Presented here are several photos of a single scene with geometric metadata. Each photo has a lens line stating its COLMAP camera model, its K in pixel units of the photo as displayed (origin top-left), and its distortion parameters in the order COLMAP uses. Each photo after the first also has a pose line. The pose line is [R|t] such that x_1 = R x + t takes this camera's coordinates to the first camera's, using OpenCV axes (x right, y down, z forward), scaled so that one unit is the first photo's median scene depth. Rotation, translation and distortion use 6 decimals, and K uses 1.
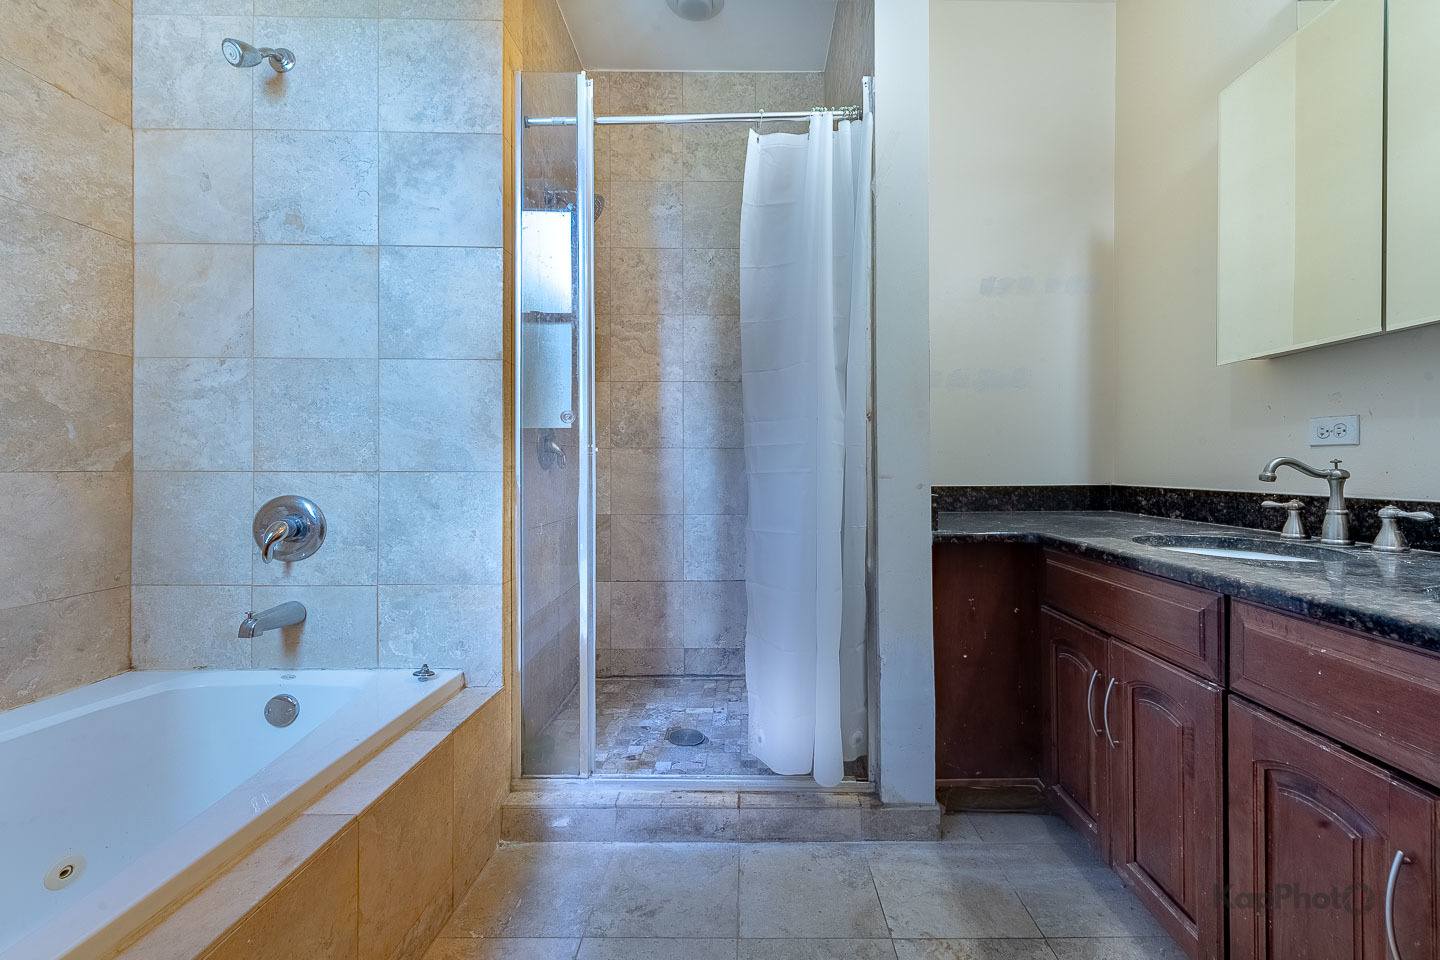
lens RADIAL K [[589.2, 0, 788.6], [0, 589.2, 466.2], [0, 0, 1]] dist [0.009884, -0.002388]
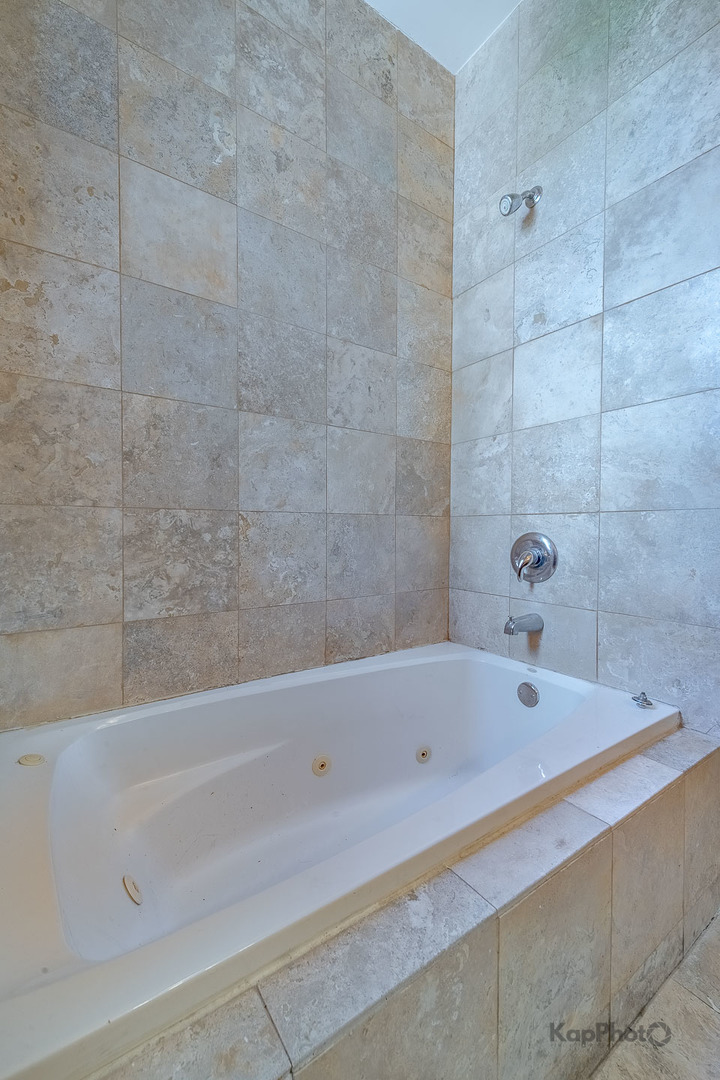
lens RADIAL K [[444.7, 0, 360.0], [0, 444.7, 540.0], [0, 0, 1]] dist [0.001784, -0.000193]
pose [[0.539201, 0.013472, -0.842069, -0.222219], [-0.004532, 0.999904, 0.013095, 0.055536], [0.842165, -0.003244, 0.539210, 0.148743]]
